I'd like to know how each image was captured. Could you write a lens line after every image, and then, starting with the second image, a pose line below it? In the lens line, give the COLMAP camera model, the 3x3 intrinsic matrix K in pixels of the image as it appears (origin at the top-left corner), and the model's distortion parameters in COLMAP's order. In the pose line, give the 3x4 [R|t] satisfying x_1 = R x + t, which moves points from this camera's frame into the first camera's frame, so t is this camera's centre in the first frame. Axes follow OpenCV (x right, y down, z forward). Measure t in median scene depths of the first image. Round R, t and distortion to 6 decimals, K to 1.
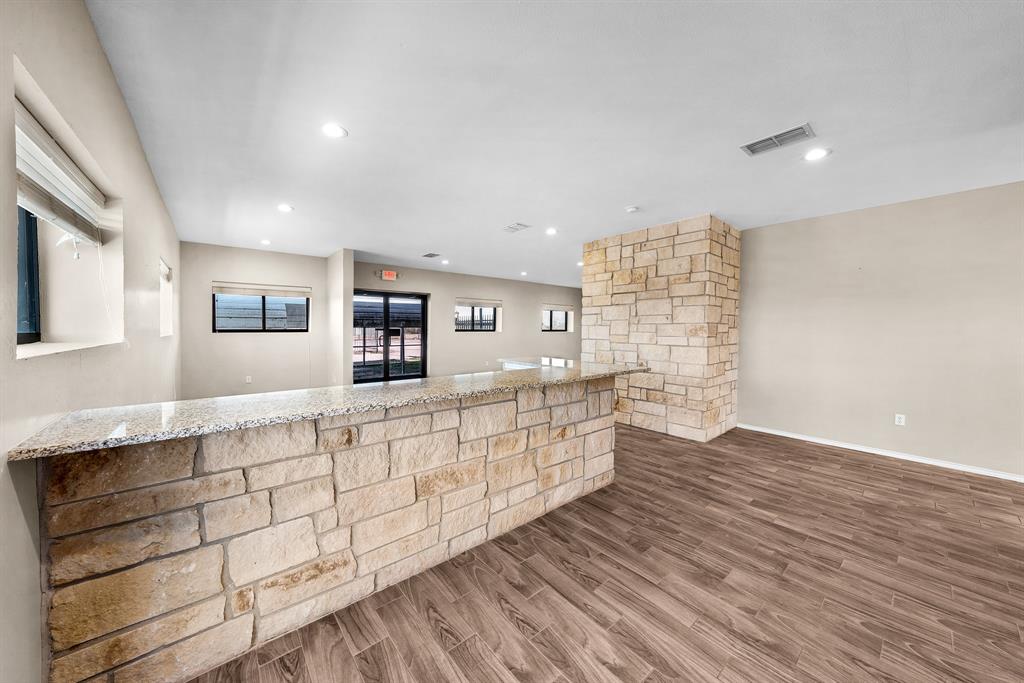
lens RADIAL K [[352.8, 0, 516.8], [0, 352.8, 339.2], [0, 0, 1]] dist [0.000471, -0.000029]
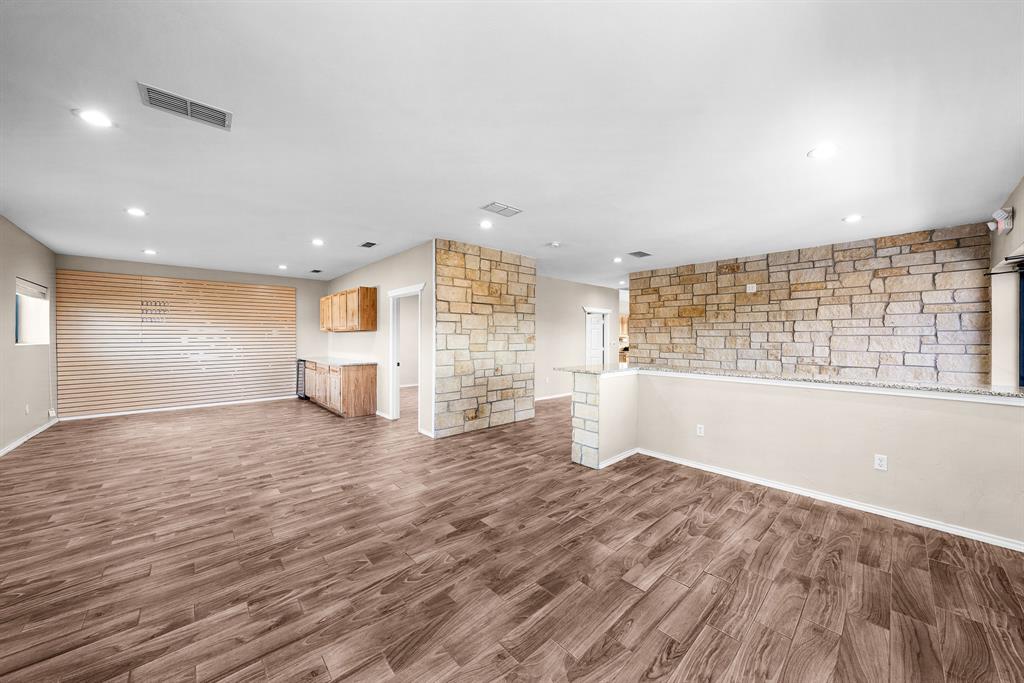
lens RADIAL K [[352.8, 0, 516.3], [0, 352.8, 337.1], [0, 0, 1]] dist [0.000471, -0.000029]
pose [[-0.022661, -0.018174, 0.999578, -0.774122], [0.014816, 0.999719, 0.018512, -0.051461], [-0.999633, 0.015230, -0.022386, 0.961163]]
